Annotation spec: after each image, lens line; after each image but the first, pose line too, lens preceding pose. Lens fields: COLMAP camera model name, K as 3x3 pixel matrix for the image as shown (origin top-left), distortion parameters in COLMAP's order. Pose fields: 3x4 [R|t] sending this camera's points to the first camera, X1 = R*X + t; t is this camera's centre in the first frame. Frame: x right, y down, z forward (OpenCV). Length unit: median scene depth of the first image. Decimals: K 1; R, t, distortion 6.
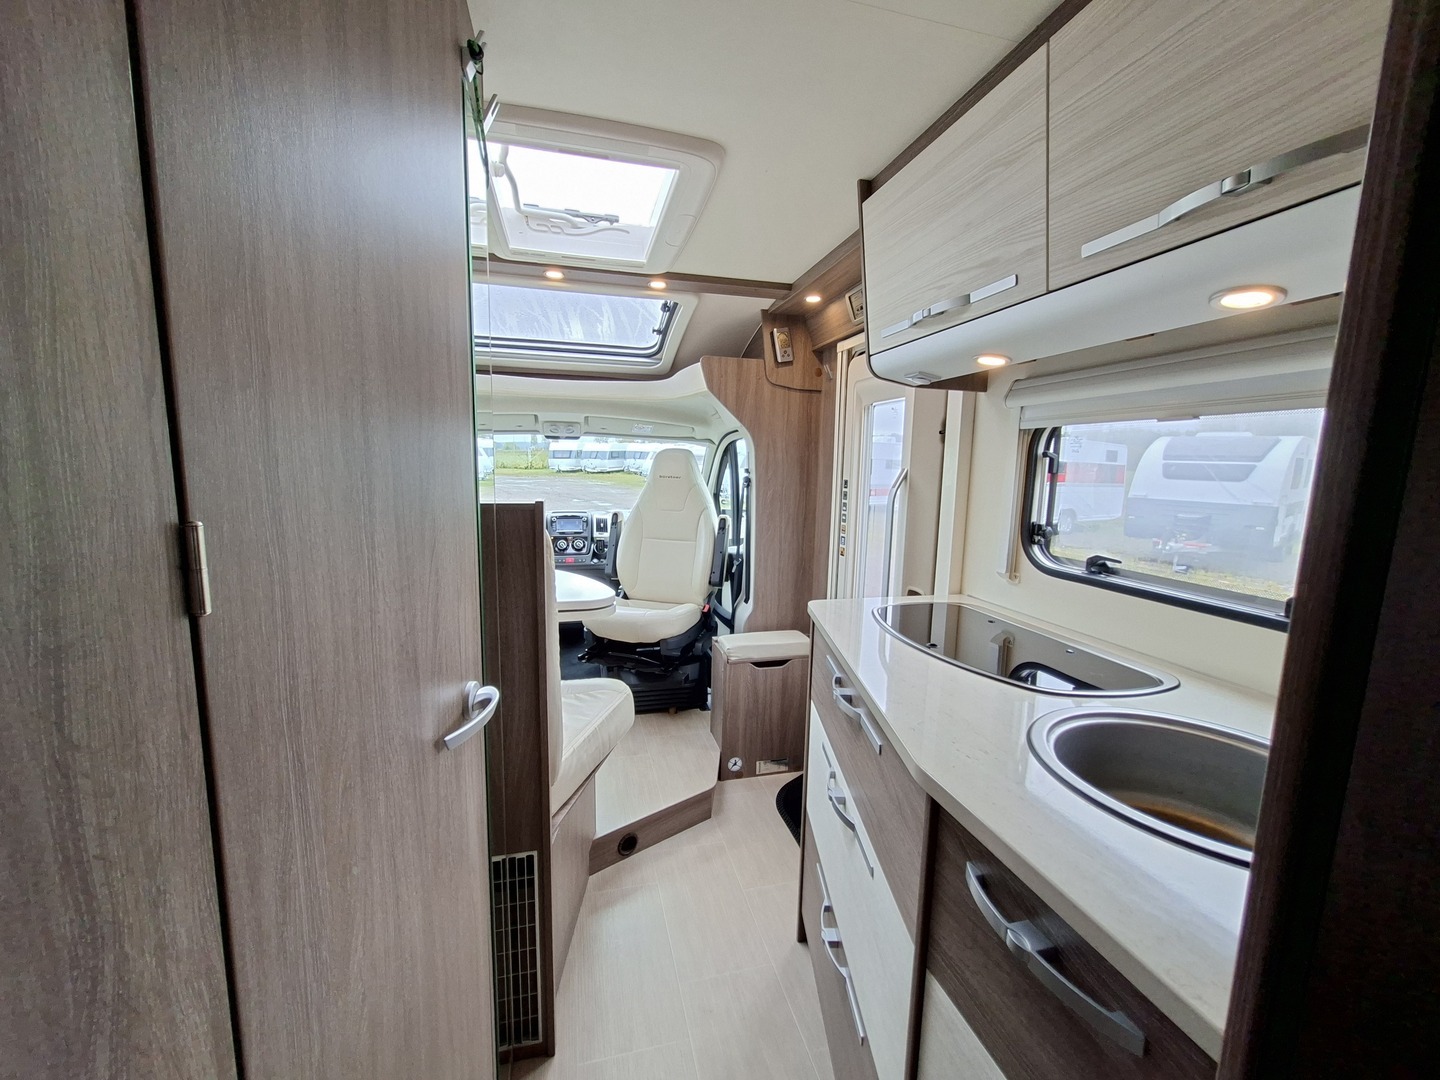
lens RADIAL K [[566.6, 0, 716.8], [0, 566.6, 539.4], [0, 0, 1]] dist [-0.000844, -0.000513]
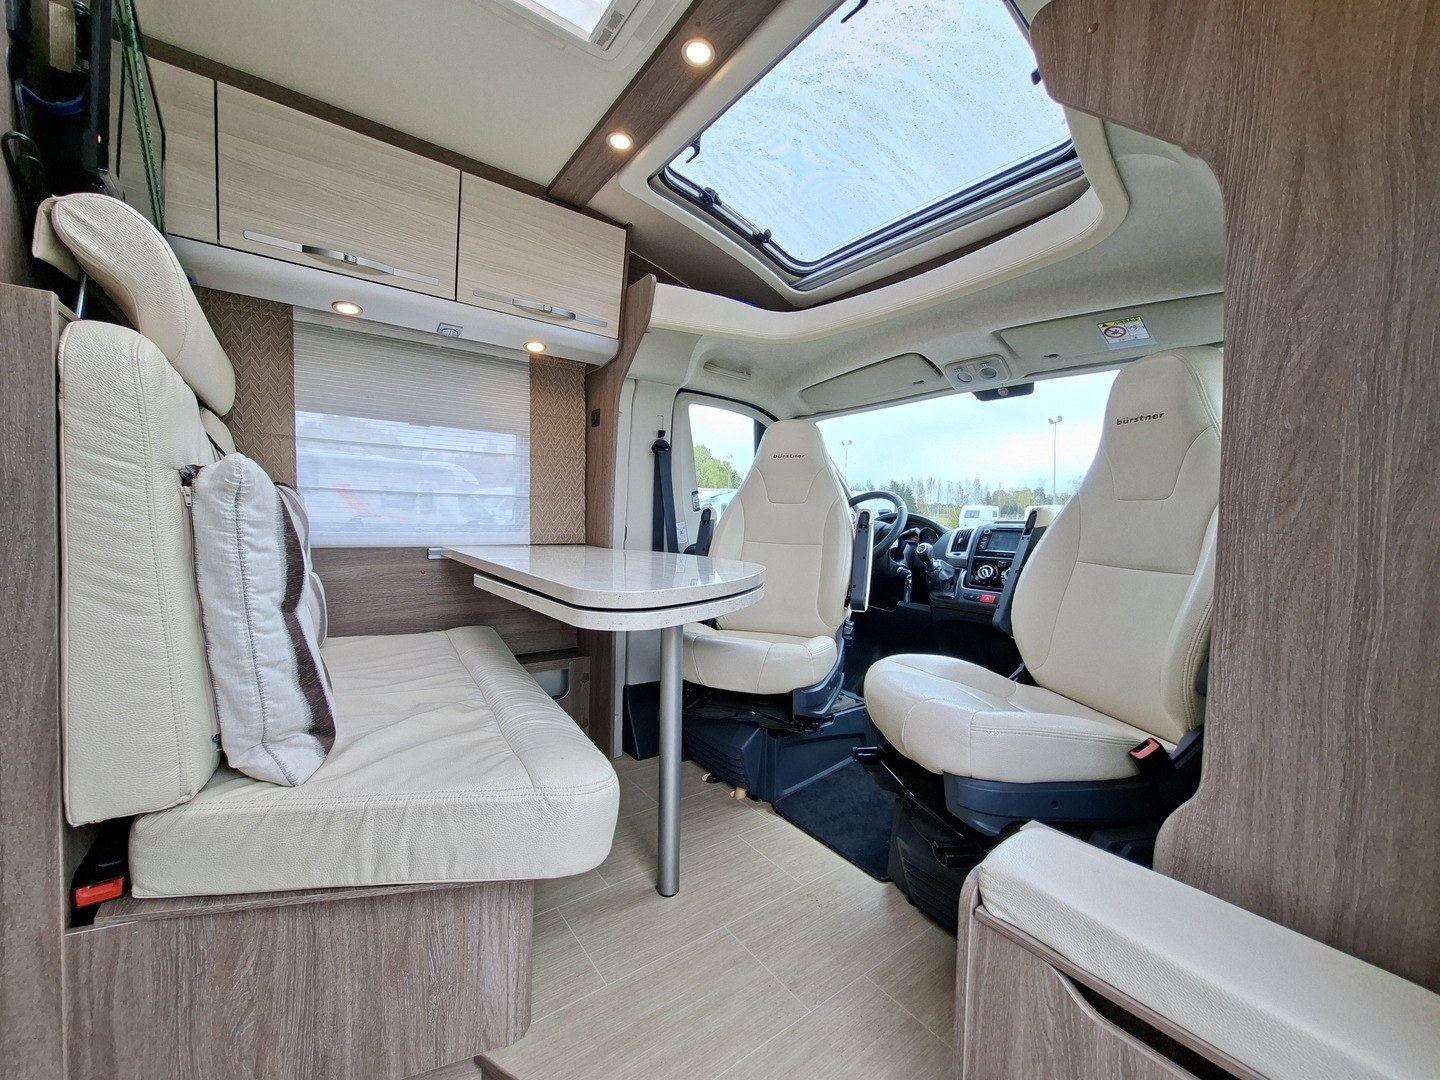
lens RADIAL K [[566.6, 0, 716.8], [0, 566.6, 539.4], [0, 0, 1]] dist [-0.000844, -0.000513]
pose [[0.377459, 0.023270, -0.925734, 0.184596], [-0.137373, 0.990030, -0.031126, 0.034722], [0.915780, 0.138919, 0.376893, 0.558762]]
